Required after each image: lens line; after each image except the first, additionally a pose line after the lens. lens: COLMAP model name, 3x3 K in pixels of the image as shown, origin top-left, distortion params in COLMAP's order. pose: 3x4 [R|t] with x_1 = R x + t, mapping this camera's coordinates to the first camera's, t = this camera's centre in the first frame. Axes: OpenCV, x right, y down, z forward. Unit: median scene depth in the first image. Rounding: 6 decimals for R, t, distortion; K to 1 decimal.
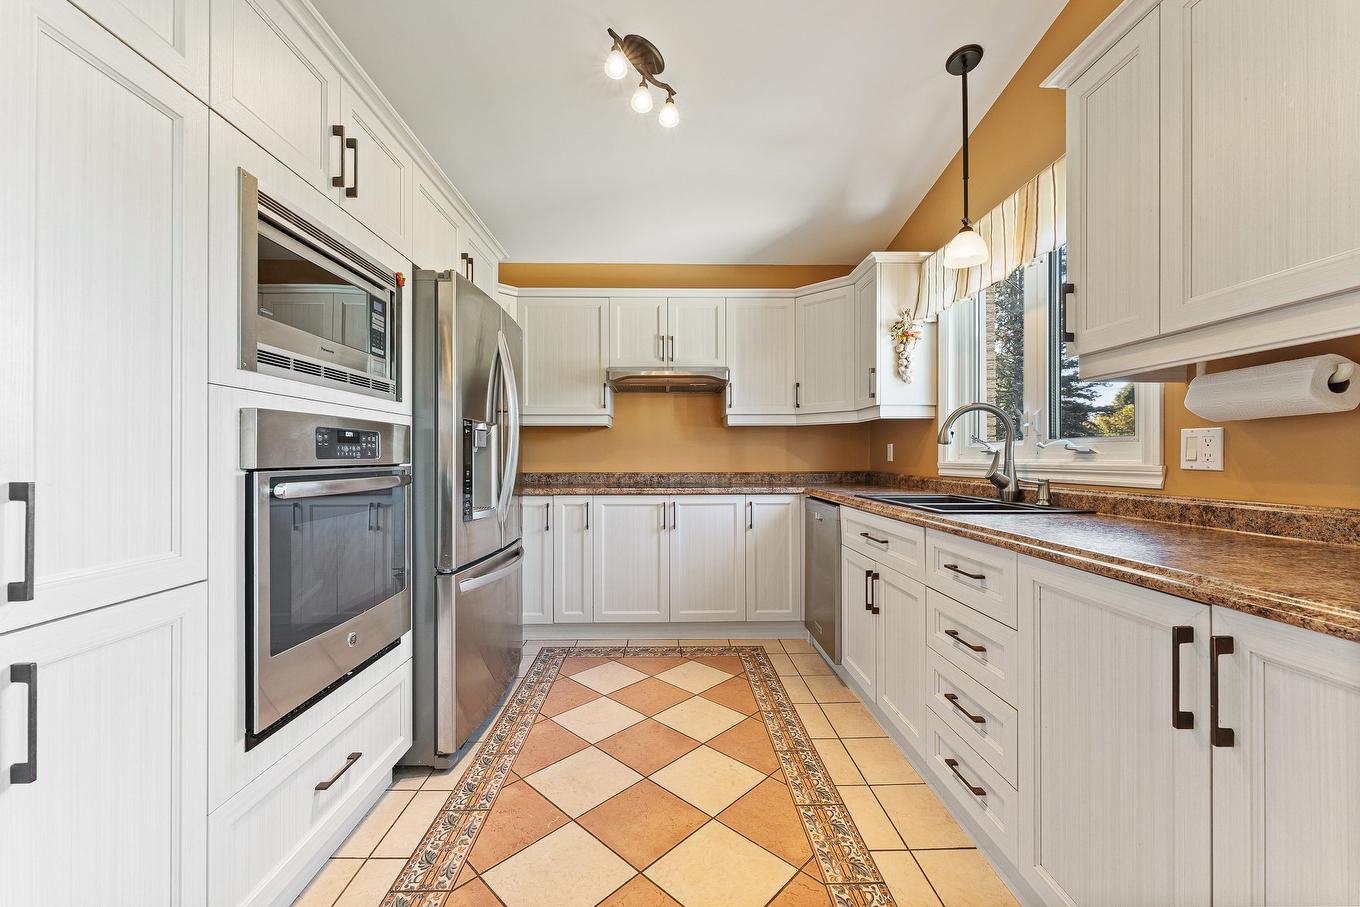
lens RADIAL K [[548.5, 0, 678.5], [0, 548.5, 457.5], [0, 0, 1]] dist [0.000680, -0.000348]
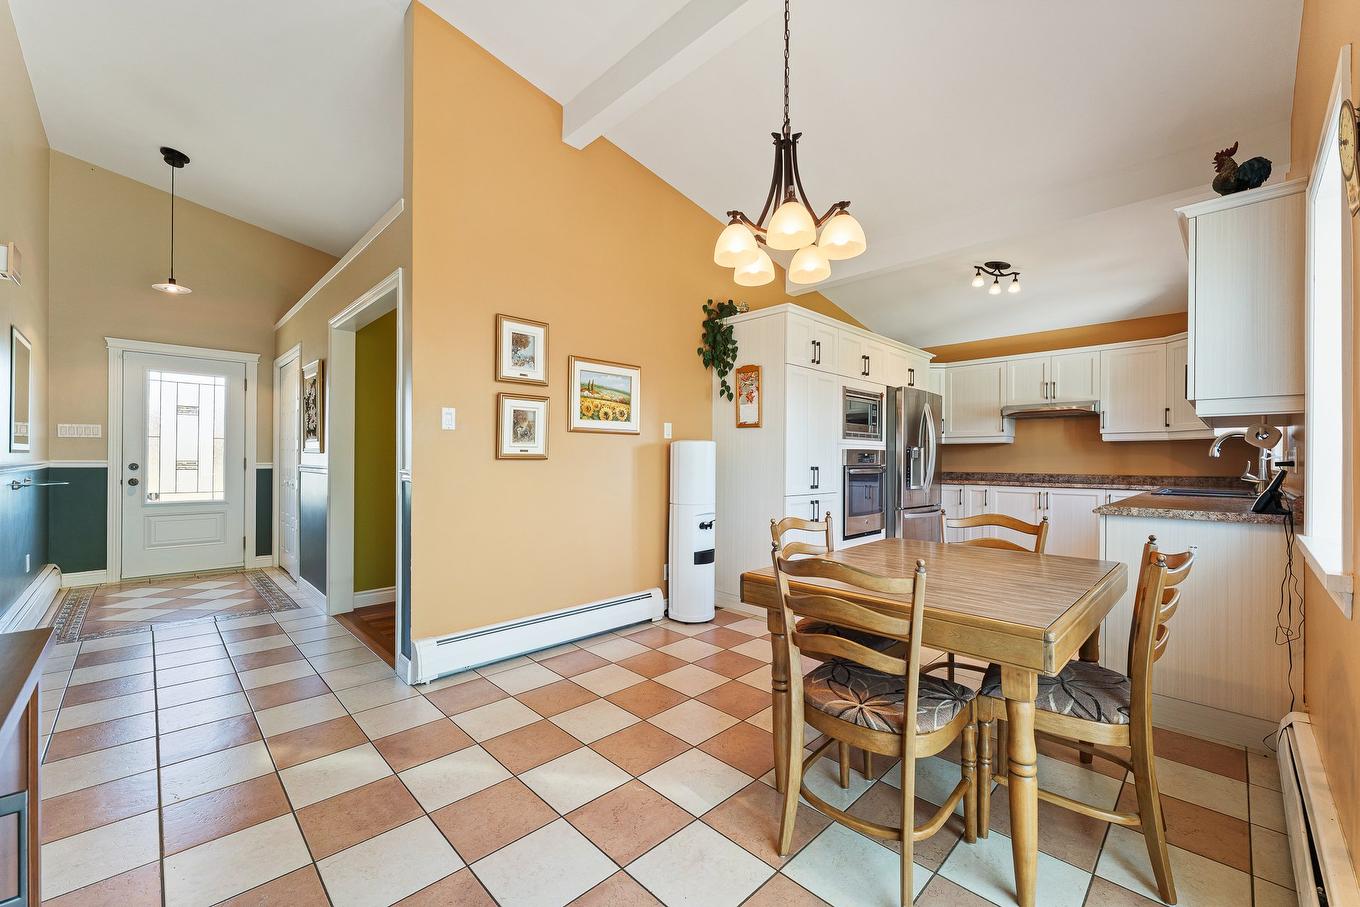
lens RADIAL K [[548.5, 0, 671.5], [0, 548.5, 458.1], [0, 0, 1]] dist [0.000680, -0.000348]
pose [[0.683055, 0.003090, -0.730361, 0.410493], [-0.008172, 0.999961, -0.003412, -0.001389], [0.730321, 0.008299, 0.683053, -0.867210]]
